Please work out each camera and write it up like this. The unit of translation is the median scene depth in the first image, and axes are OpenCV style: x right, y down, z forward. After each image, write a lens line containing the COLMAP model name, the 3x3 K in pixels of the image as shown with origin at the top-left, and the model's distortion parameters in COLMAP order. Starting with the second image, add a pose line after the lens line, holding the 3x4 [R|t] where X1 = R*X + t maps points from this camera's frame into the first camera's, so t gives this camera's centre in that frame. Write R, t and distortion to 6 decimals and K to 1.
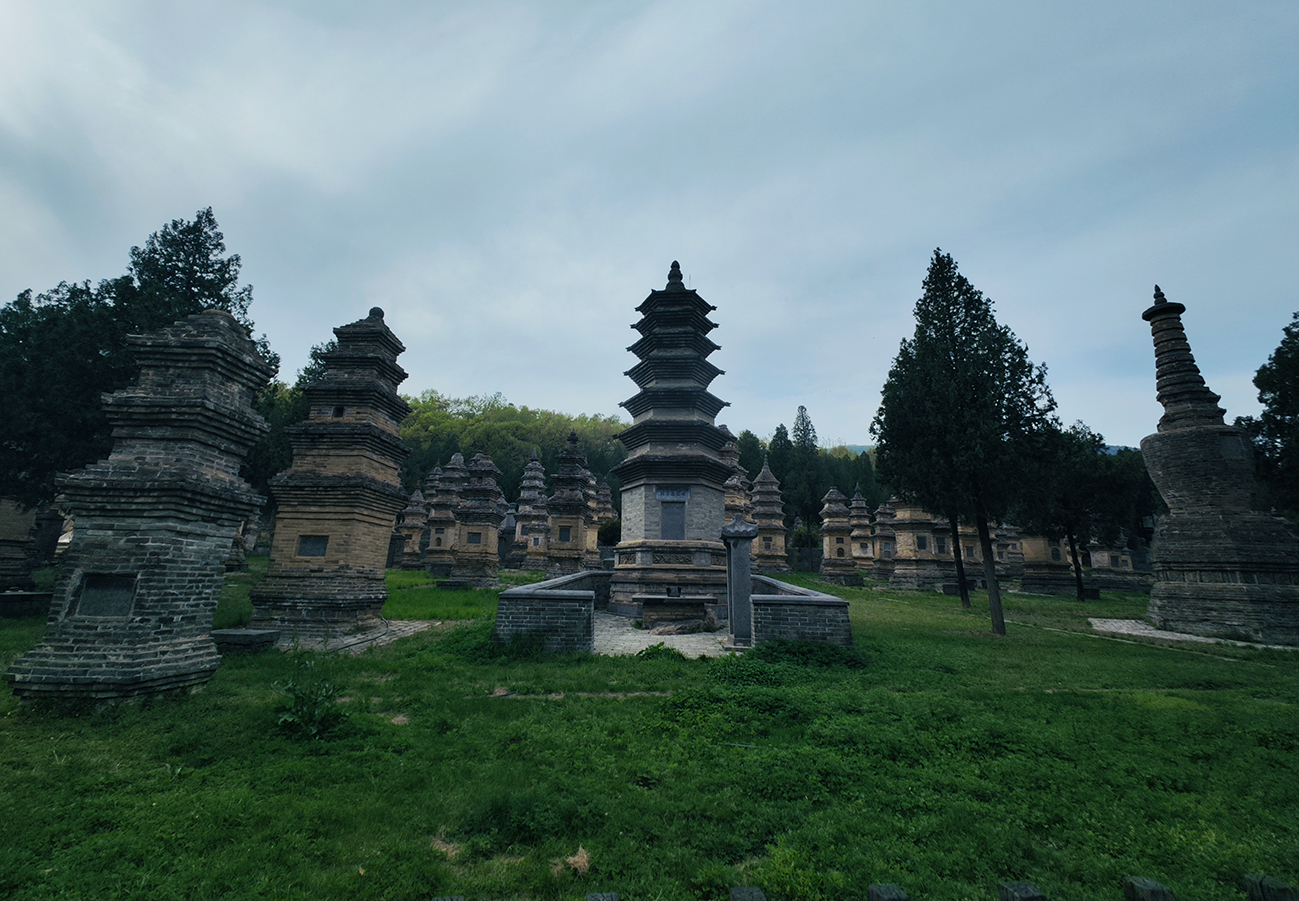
lens RADIAL K [[581.2, 0, 639.0], [0, 581.2, 418.9], [0, 0, 1]] dist [0.003938, 0.000268]
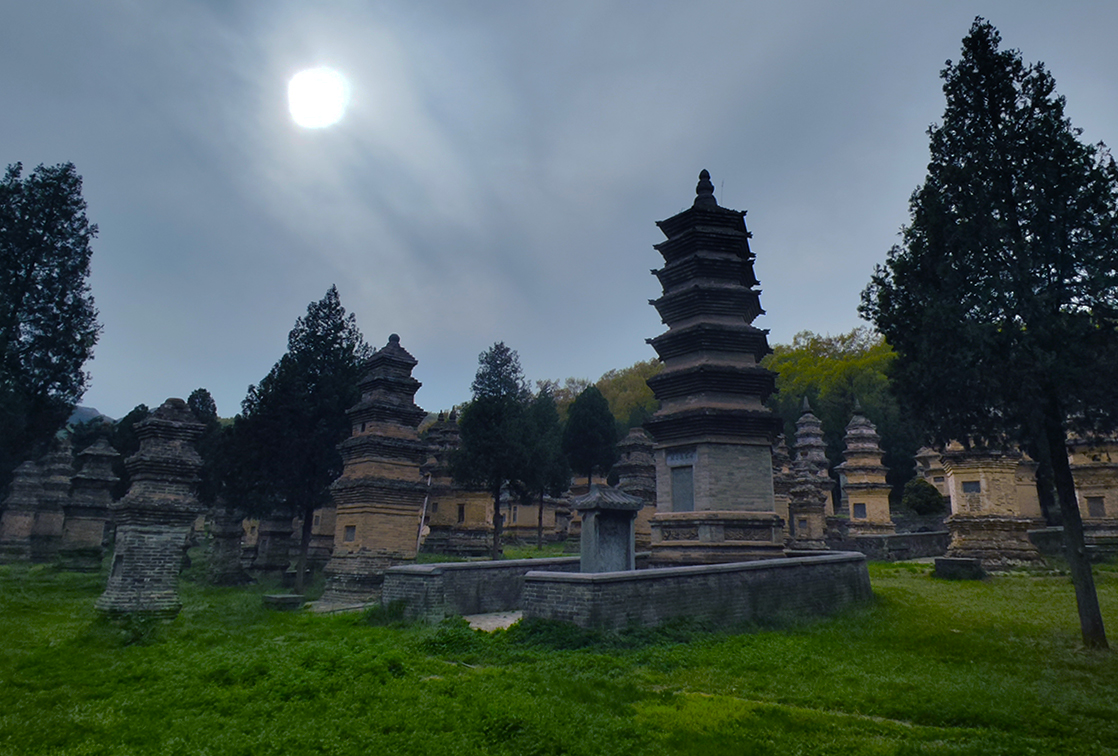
lens RADIAL K [[732.0, 0, 554.9], [0, 732.0, 354.4], [0, 0, 1]] dist [0.002747, 0.003257]
pose [[0.701475, -0.199739, -0.684132, 0.725065], [0.191502, 0.977447, -0.089019, 0.043653], [0.686483, -0.068568, 0.723906, 0.113377]]
